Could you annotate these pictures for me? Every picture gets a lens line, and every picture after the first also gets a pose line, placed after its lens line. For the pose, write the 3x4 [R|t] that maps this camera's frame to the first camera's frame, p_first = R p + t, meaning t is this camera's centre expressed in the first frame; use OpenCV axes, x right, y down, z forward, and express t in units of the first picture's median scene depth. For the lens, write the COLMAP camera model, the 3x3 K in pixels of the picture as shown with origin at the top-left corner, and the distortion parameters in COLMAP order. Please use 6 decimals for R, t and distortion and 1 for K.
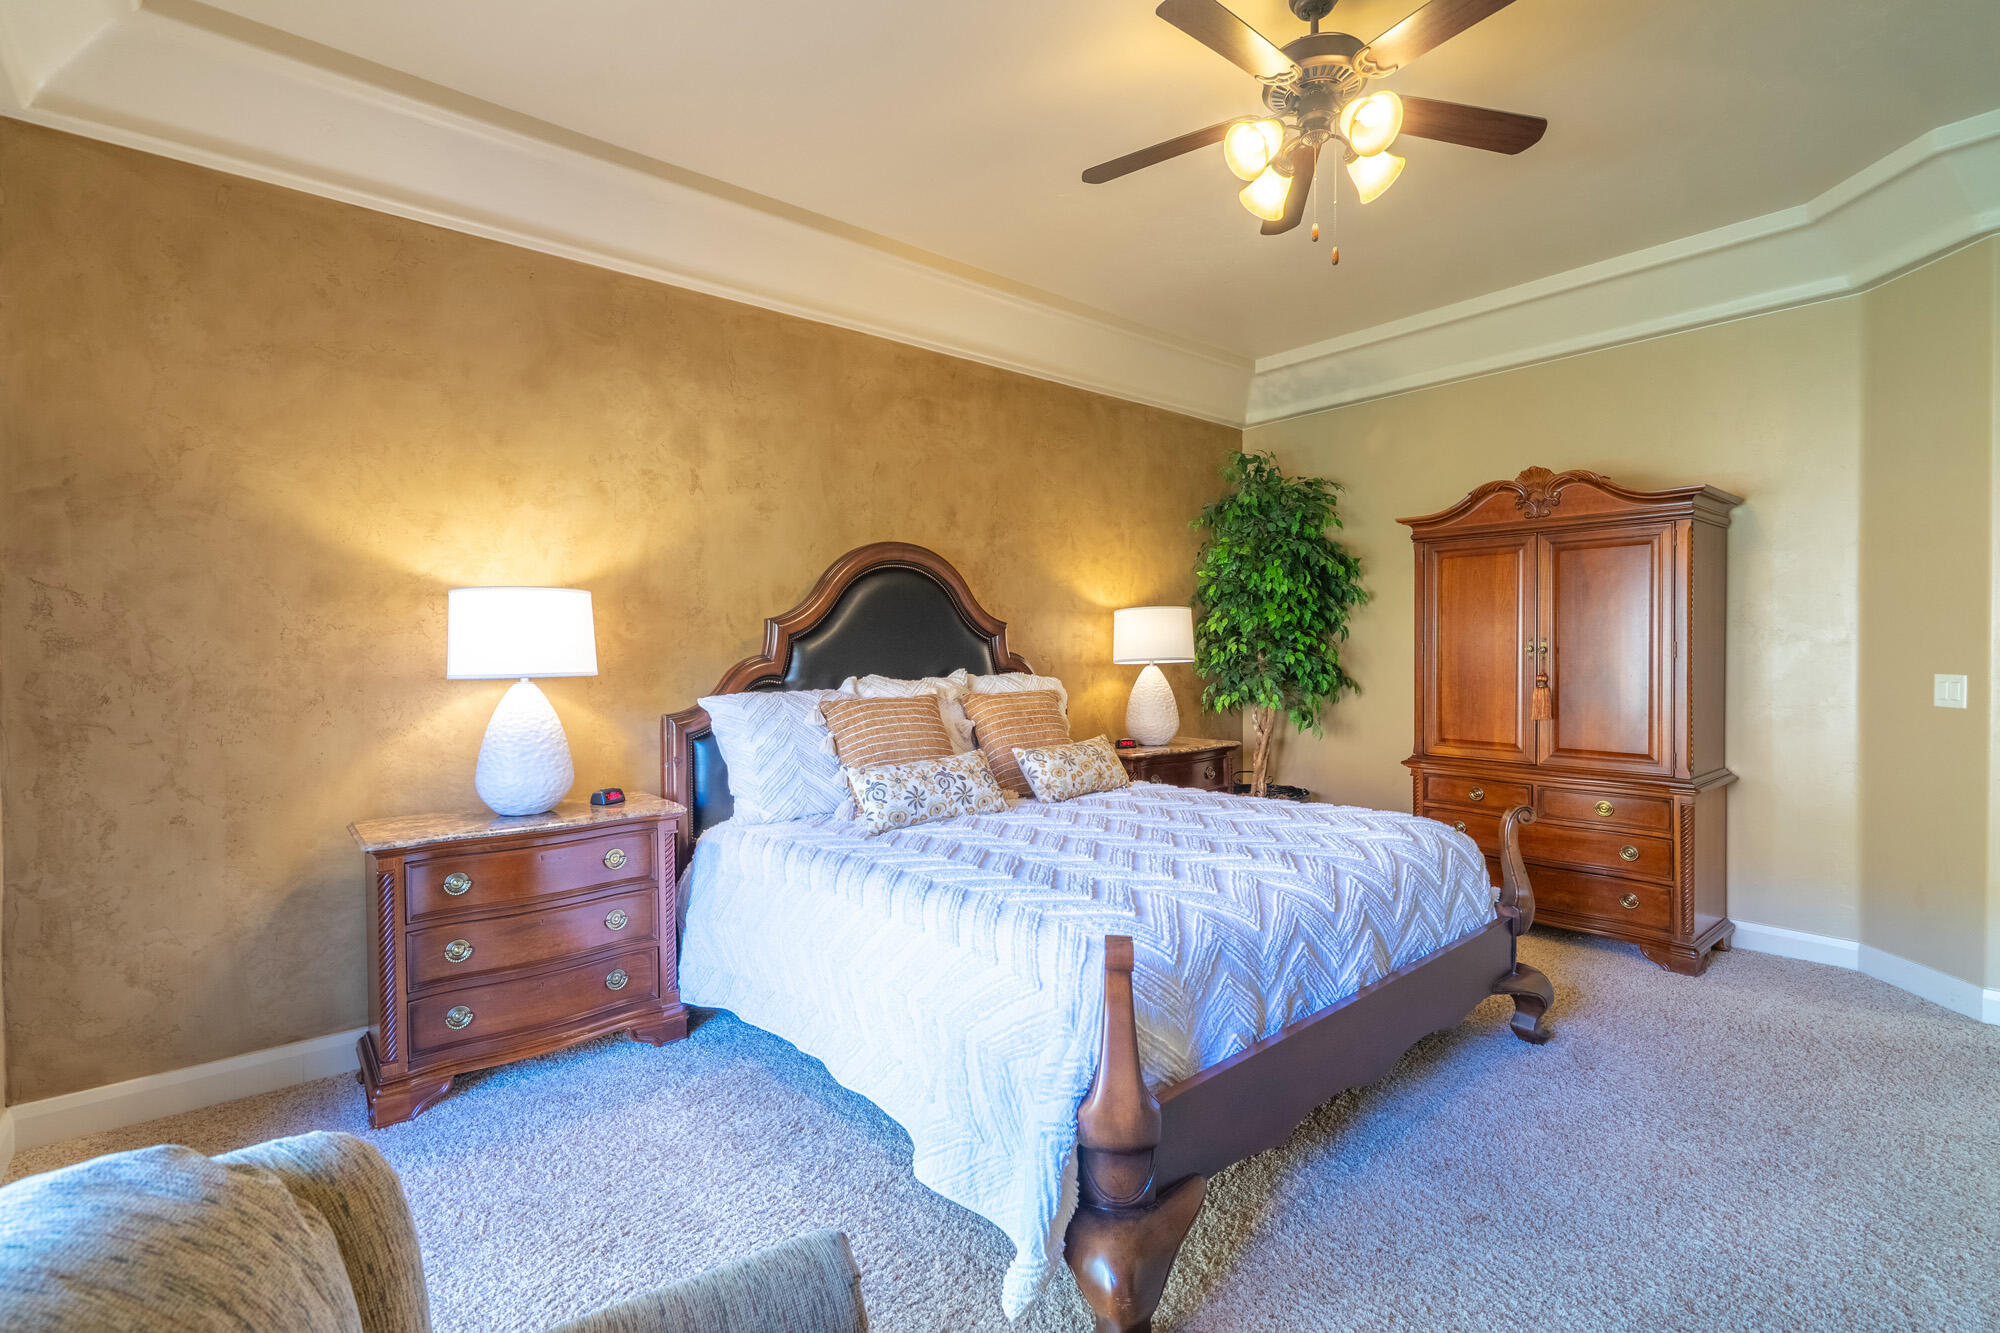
lens RADIAL K [[913.9, 0, 992.8], [0, 913.9, 650.7], [0, 0, 1]] dist [-0.001352, 0.000771]
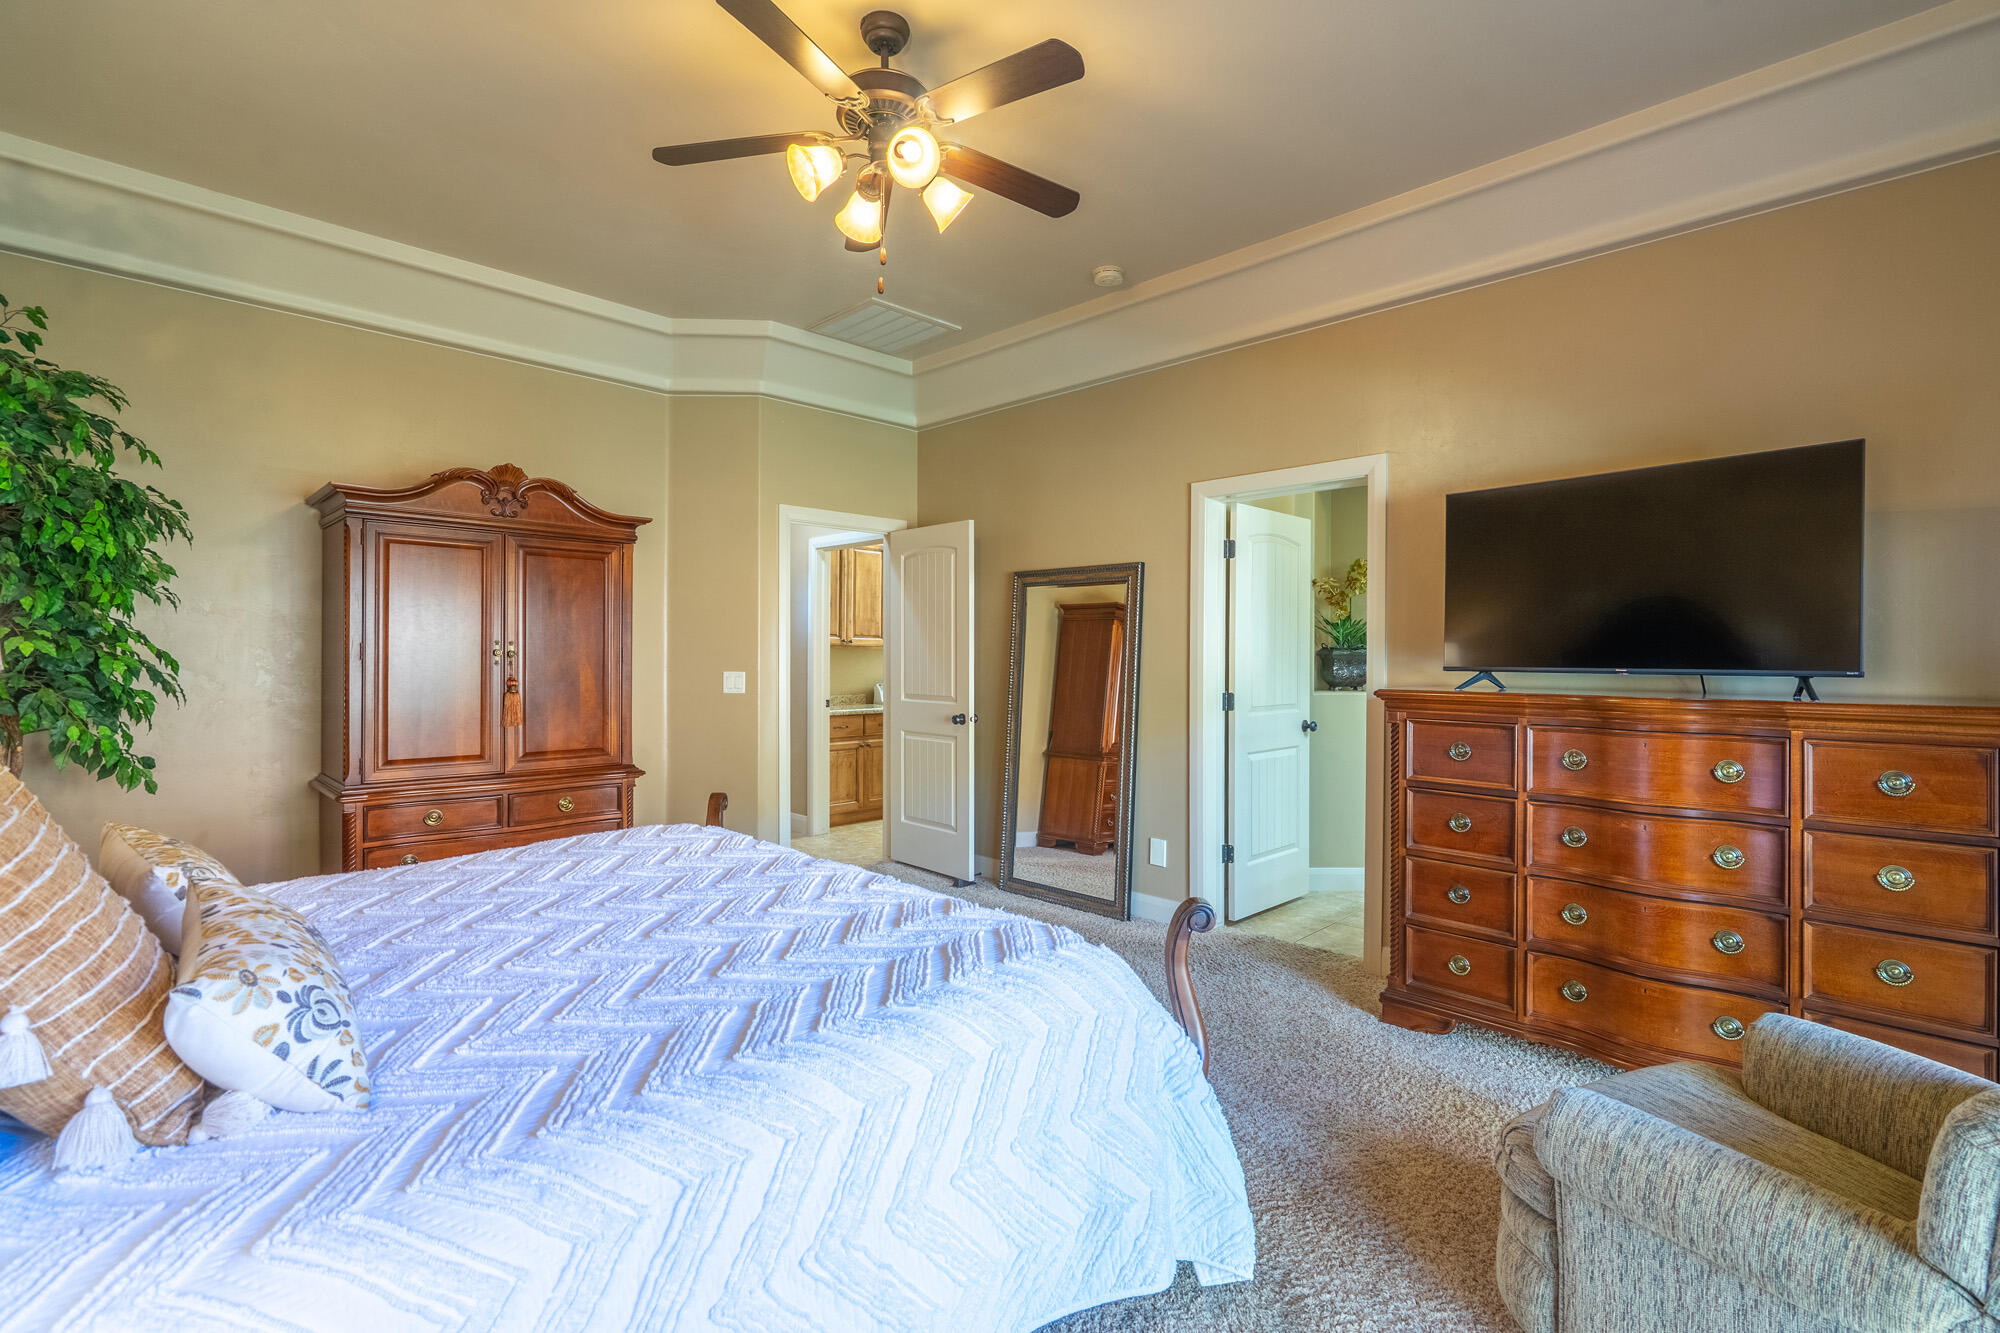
lens RADIAL K [[918.3, 0, 1001.4], [0, 918.3, 659.1], [0, 0, 1]] dist [-0.001754, 0.000589]
pose [[-0.108181, -0.001035, 0.994131, -0.460232], [-0.001875, 0.999998, 0.000838, 0.002672], [-0.994129, -0.001773, -0.108182, 0.630661]]
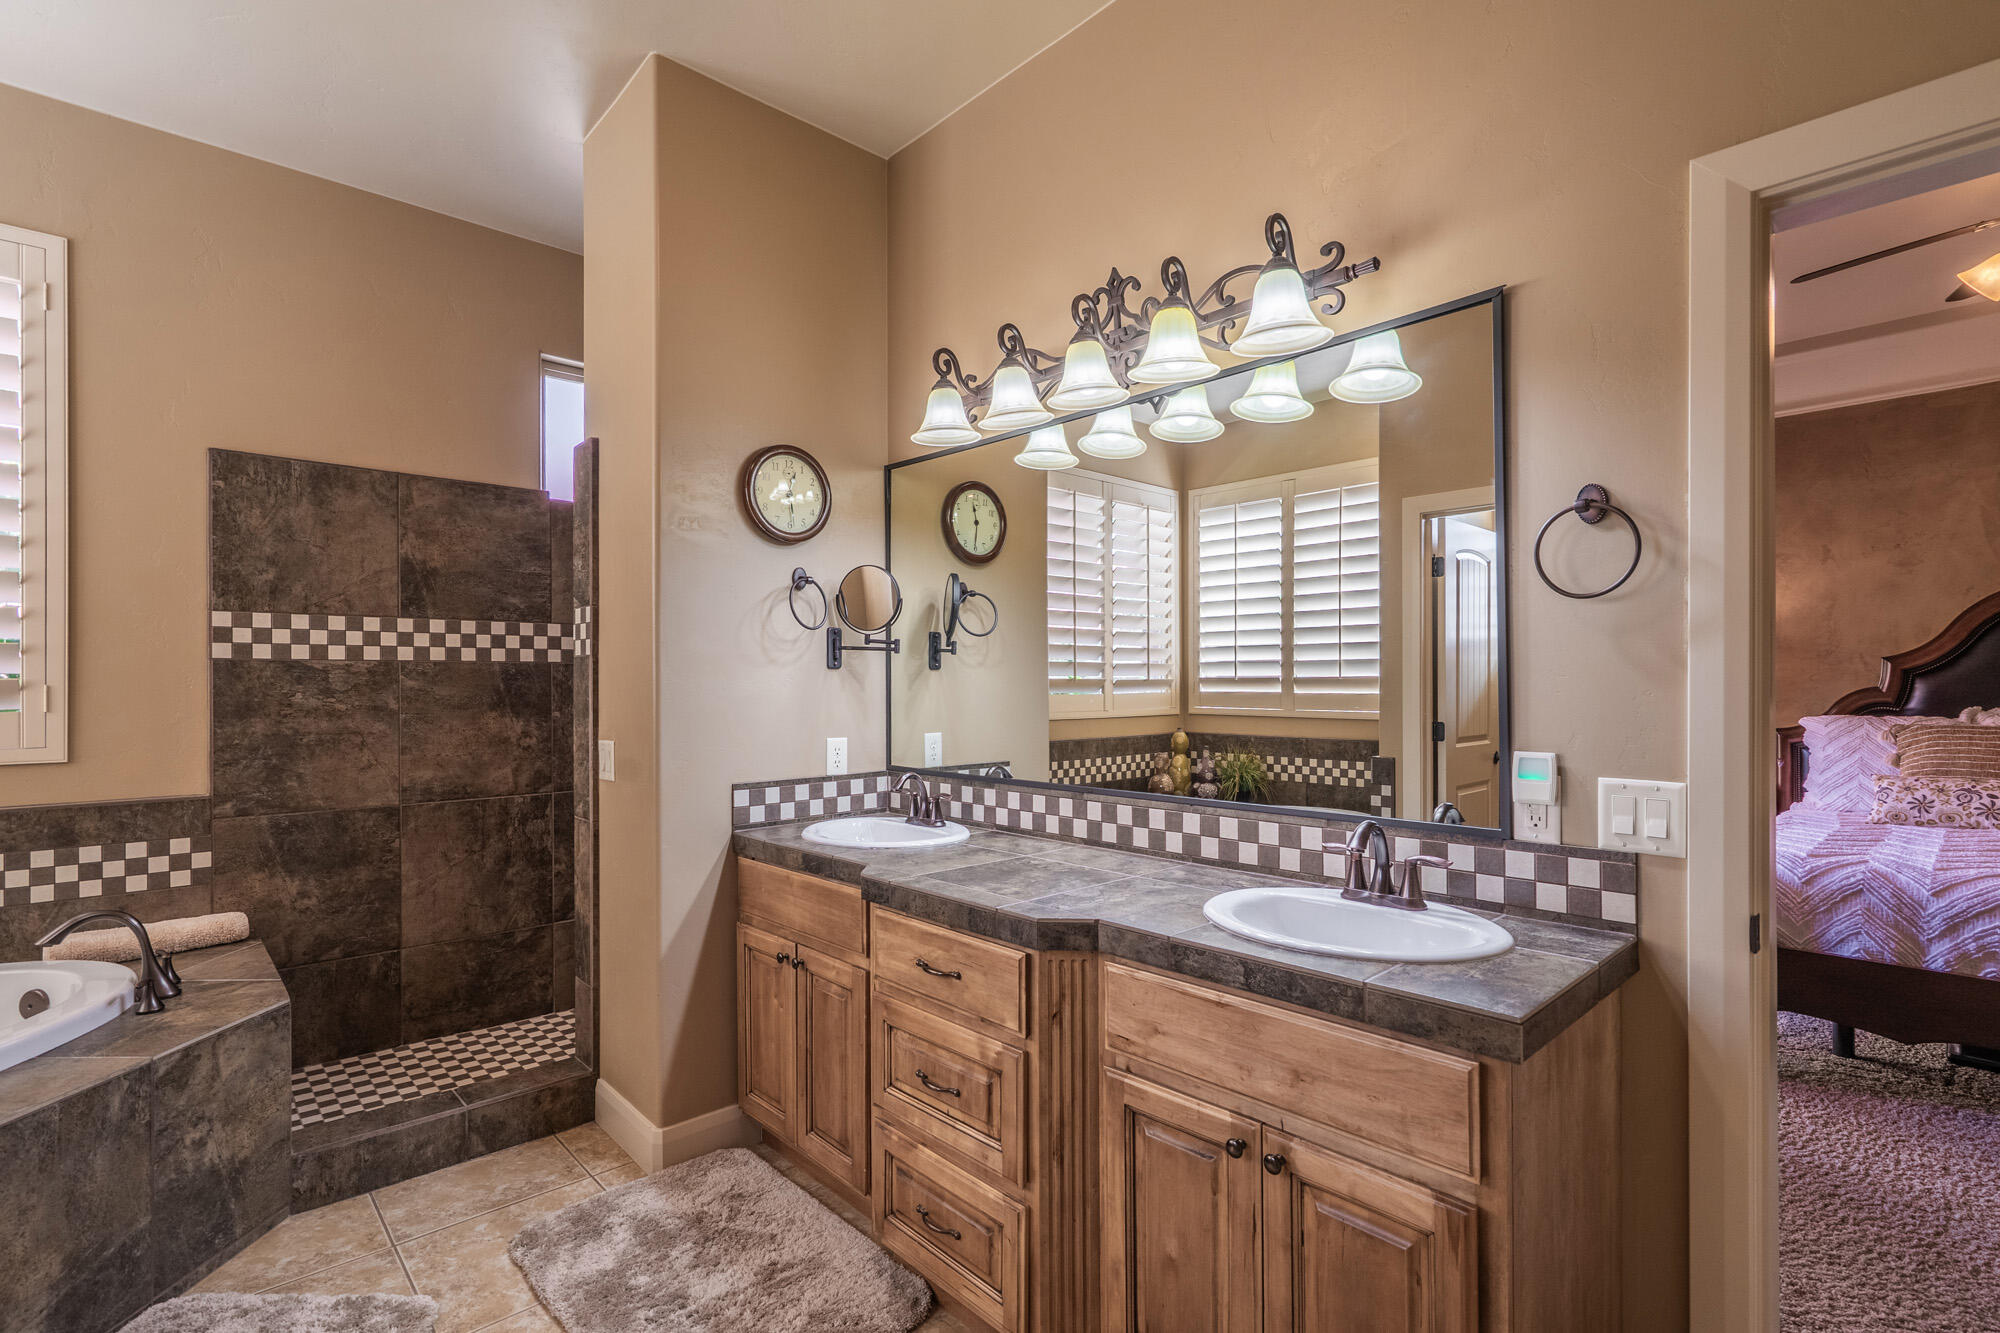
lens RADIAL K [[934.6, 0, 982.6], [0, 934.6, 687.3], [0, 0, 1]] dist [-0.004886, 0.000458]
pose [[0.038894, 0.008122, -0.999210, 0.925936], [0.001562, 0.999965, 0.008189, -0.006442], [0.999242, -0.001879, 0.038880, -0.253937]]
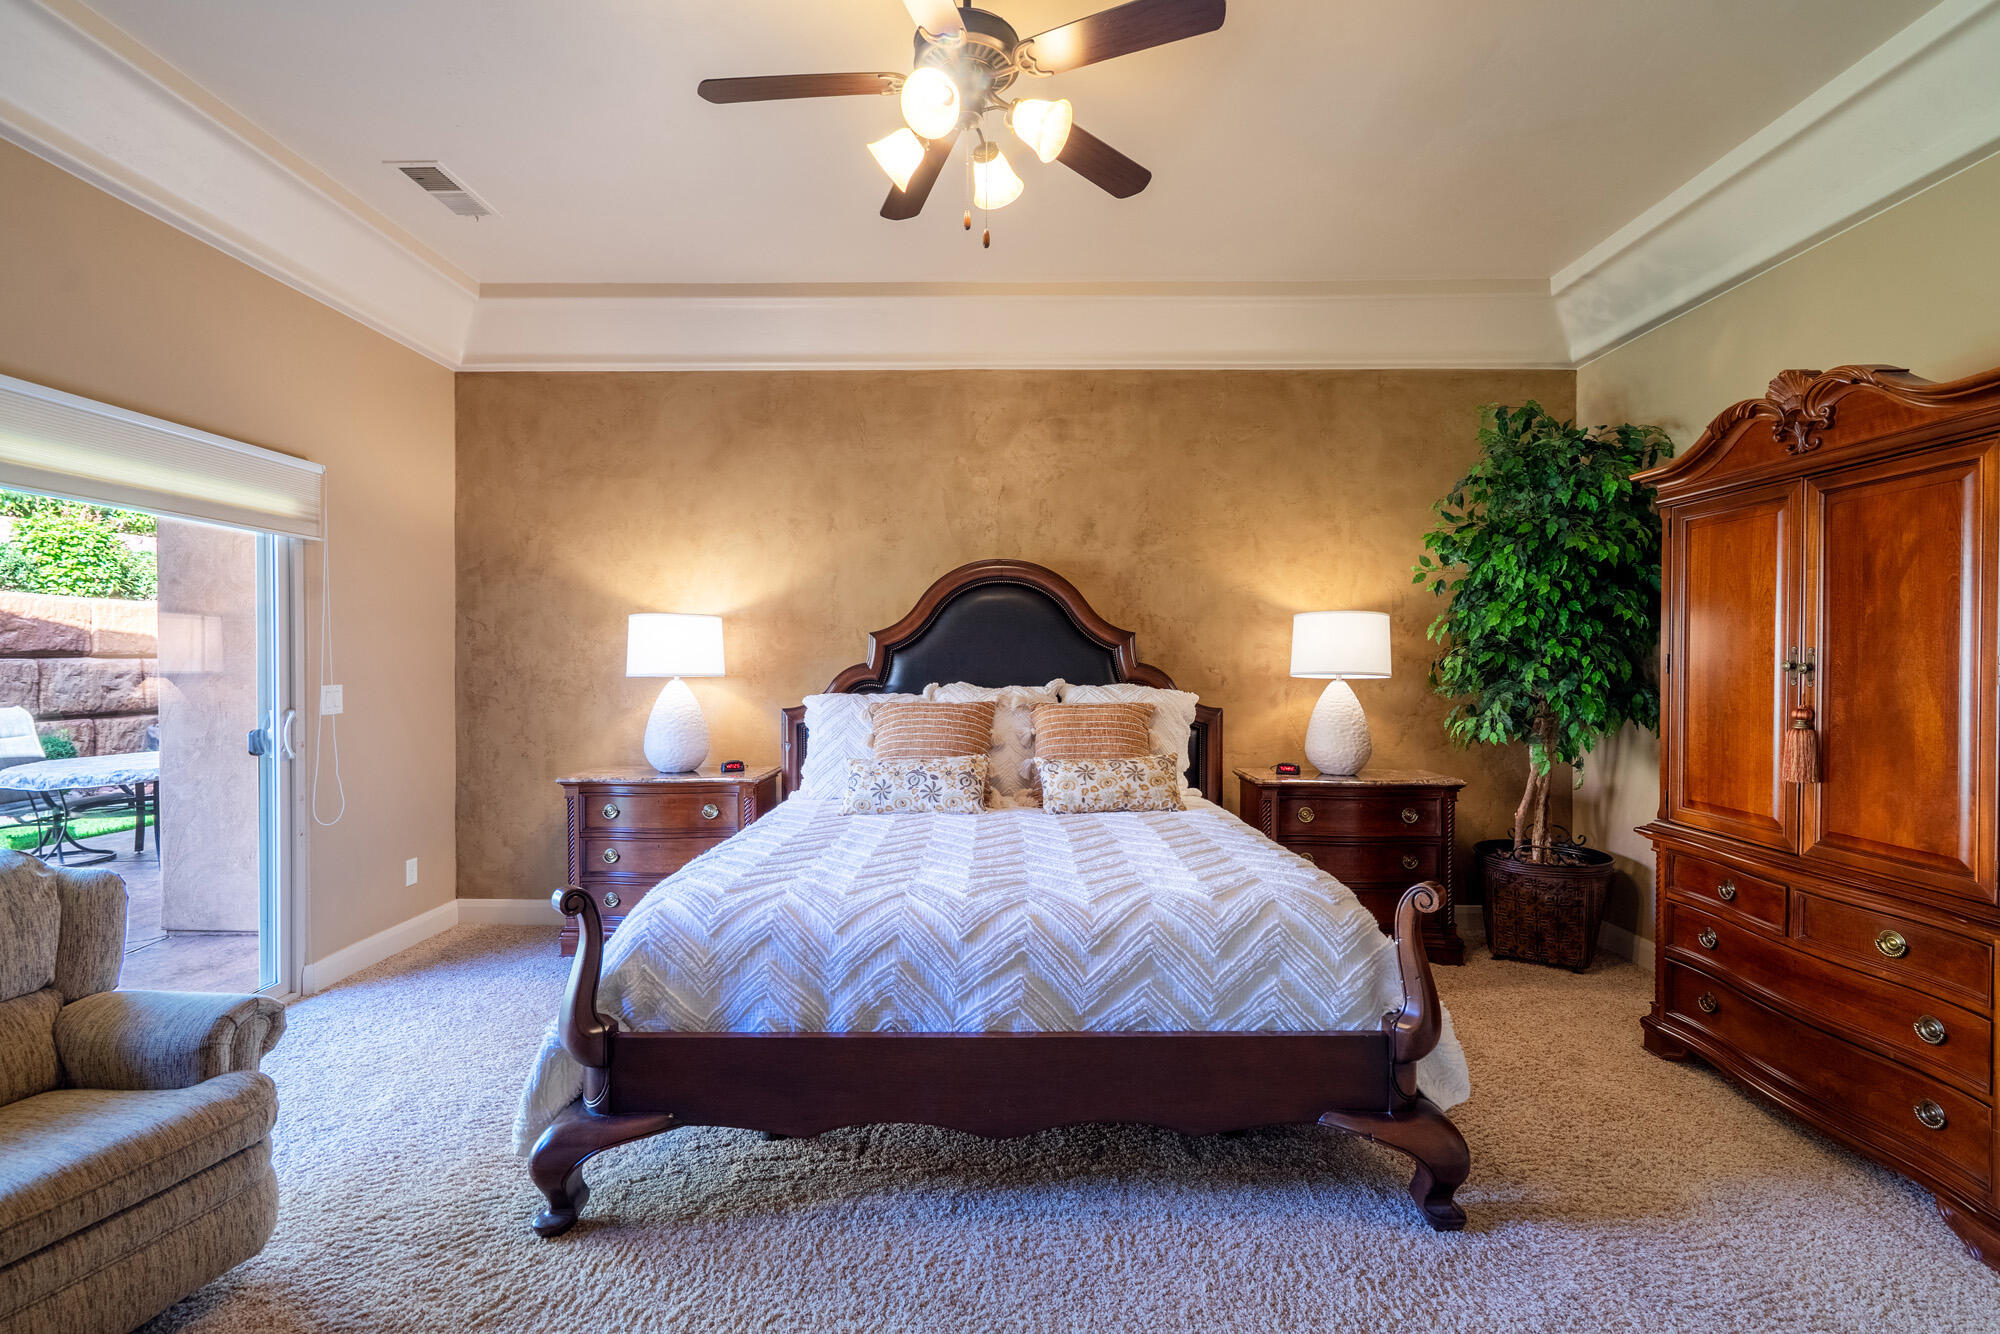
lens RADIAL K [[918.3, 0, 1001.4], [0, 918.3, 659.6], [0, 0, 1]] dist [-0.001754, 0.000589]
pose [[0.755381, 0.008214, -0.655234, 0.645264], [-0.007962, 0.999963, 0.003357, -0.004959], [0.655238, 0.002681, 0.755418, 0.196956]]
